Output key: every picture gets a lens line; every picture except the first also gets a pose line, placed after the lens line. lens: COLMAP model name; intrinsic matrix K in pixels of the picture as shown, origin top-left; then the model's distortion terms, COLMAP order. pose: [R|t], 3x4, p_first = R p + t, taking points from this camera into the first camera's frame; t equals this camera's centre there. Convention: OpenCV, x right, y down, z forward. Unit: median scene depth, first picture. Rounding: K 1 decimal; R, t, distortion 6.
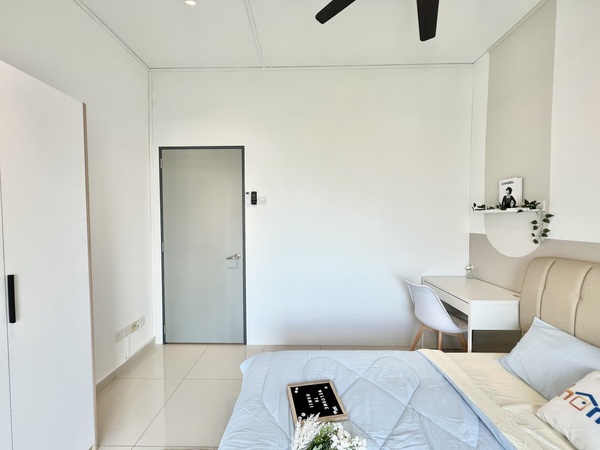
lens RADIAL K [[240.2, 0, 298.9], [0, 240.2, 225.2], [0, 0, 1]] dist [-0.003750, 0.000062]
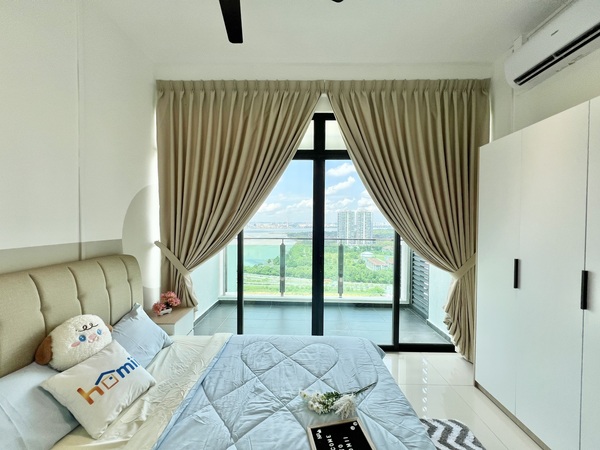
lens RADIAL K [[240.2, 0, 298.9], [0, 240.2, 225.2], [0, 0, 1]] dist [-0.003750, 0.000062]
pose [[-0.999958, -0.009156, -0.001022, 0.157152], [-0.009188, 0.999251, 0.037584, -0.037941], [0.000677, 0.037592, -0.999293, 1.248865]]
